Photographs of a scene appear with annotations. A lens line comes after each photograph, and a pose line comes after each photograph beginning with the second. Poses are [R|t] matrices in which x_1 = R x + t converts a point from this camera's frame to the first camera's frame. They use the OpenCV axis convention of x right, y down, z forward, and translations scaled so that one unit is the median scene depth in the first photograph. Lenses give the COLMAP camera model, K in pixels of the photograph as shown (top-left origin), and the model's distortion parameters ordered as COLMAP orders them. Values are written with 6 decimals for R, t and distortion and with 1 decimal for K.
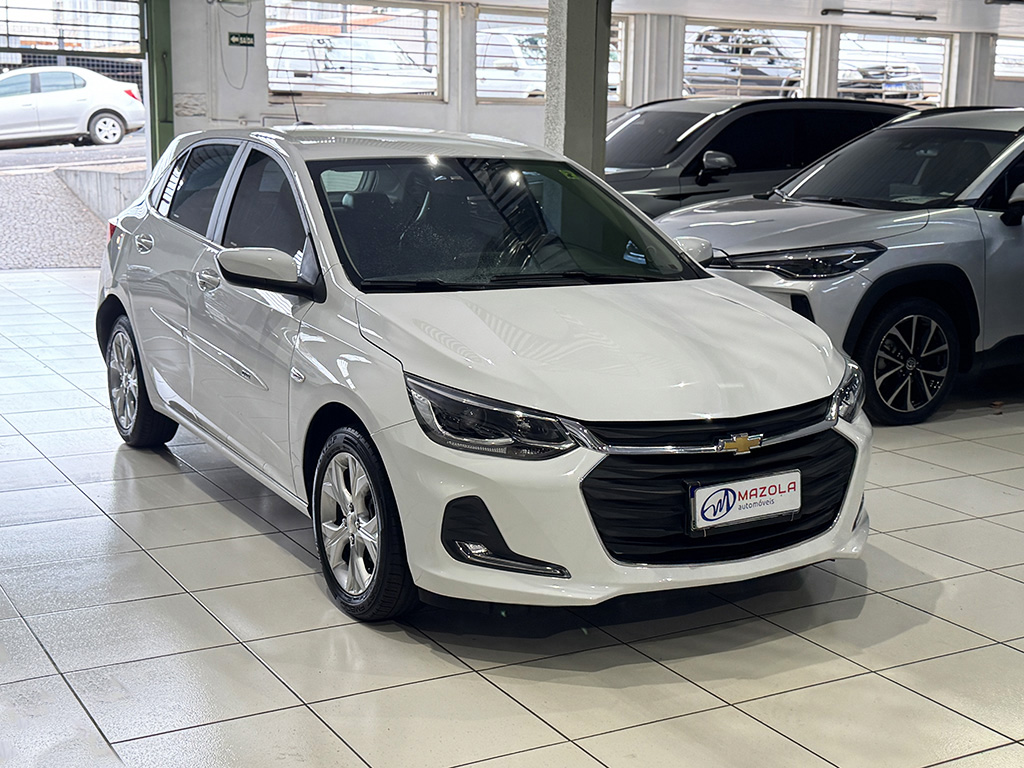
lens RADIAL K [[1418.5, 0, 512.0], [0, 1418.5, 384.0], [0, 0, 1]] dist [0.207734, -0.498264]
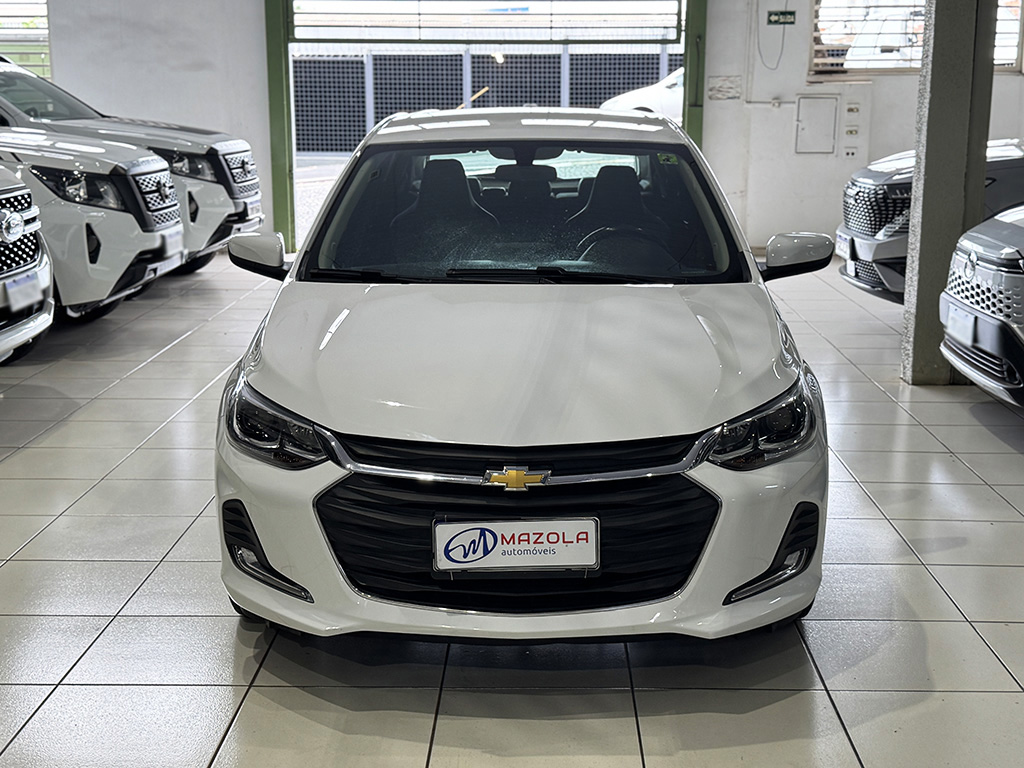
lens RADIAL K [[1418.5, 0, 512.0], [0, 1418.5, 384.0], [0, 0, 1]] dist [0.207734, -0.498264]
pose [[0.853978, 0.085186, -0.513289, 0.584280], [-0.079357, 0.996289, 0.033316, -0.041612], [0.514223, 0.012282, 0.857569, 0.273095]]
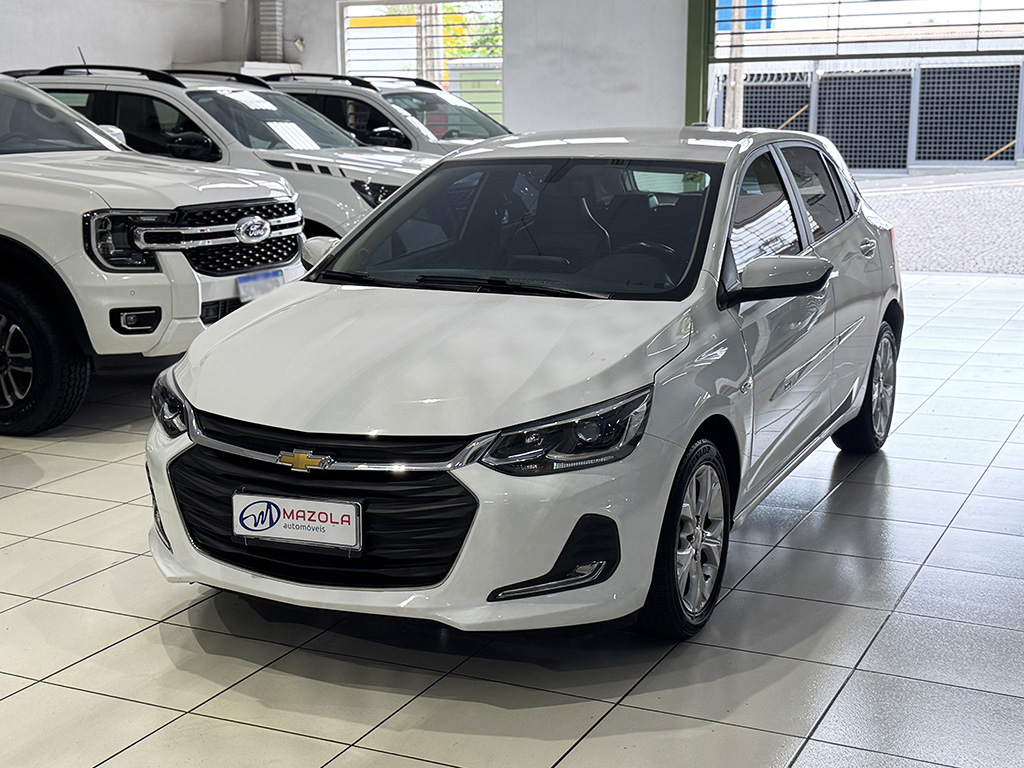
lens RADIAL K [[1418.5, 0, 512.0], [0, 1418.5, 384.0], [0, 0, 1]] dist [0.207734, -0.498264]
pose [[0.557952, 0.132961, -0.819152, 0.996752], [-0.135529, 0.988429, 0.068124, -0.090310], [0.818731, 0.073009, 0.569516, 0.572053]]
